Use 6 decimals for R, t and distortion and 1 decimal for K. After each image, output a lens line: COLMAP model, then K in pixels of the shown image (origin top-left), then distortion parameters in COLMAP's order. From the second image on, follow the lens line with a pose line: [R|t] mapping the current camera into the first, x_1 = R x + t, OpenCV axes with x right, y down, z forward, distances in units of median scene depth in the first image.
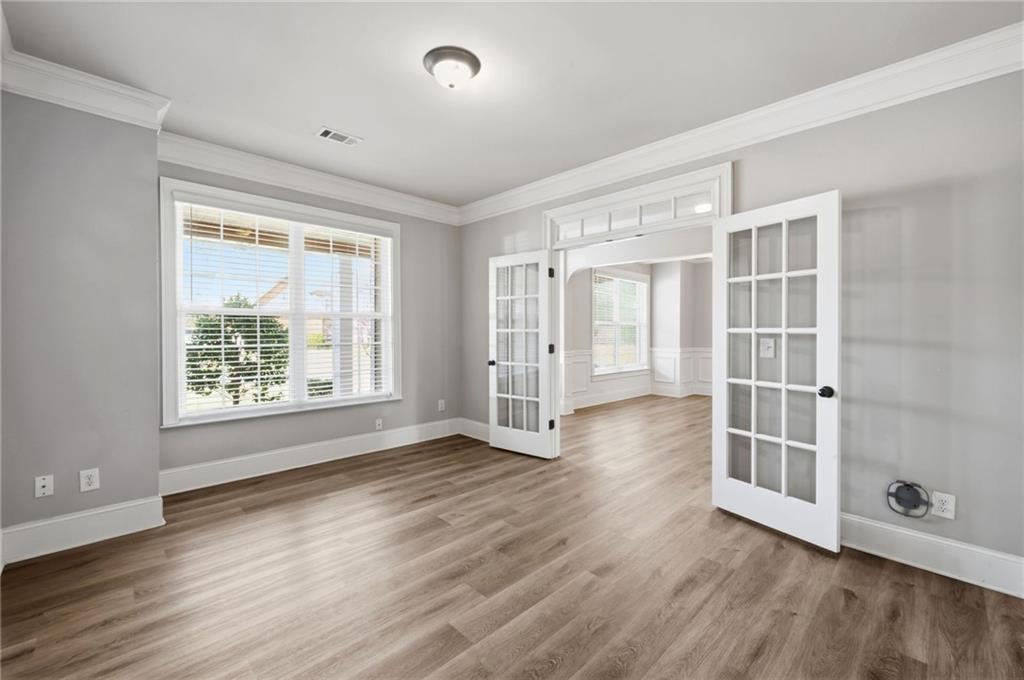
lens RADIAL K [[398.0, 0, 517.8], [0, 398.0, 338.2], [0, 0, 1]] dist [0.001558, 0.000087]
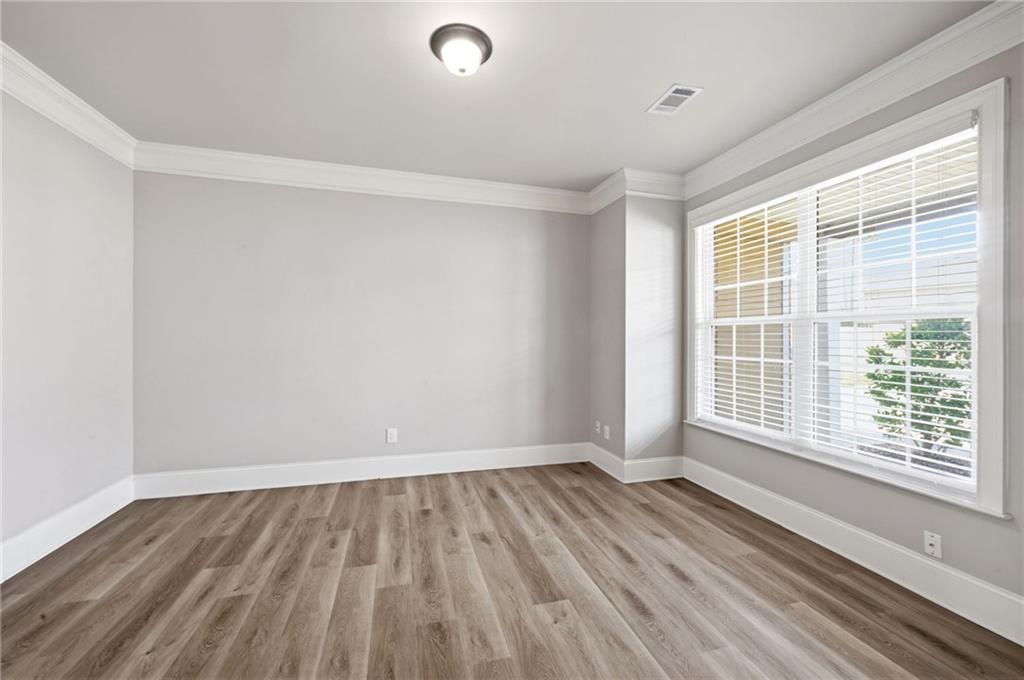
lens RADIAL K [[398.0, 0, 517.8], [0, 398.0, 338.2], [0, 0, 1]] dist [0.001558, 0.000087]
pose [[-0.460729, -0.008848, -0.887497, 0.463594], [-0.027514, 0.999612, 0.004317, -0.025701], [0.887114, 0.026408, -0.460793, 1.188270]]
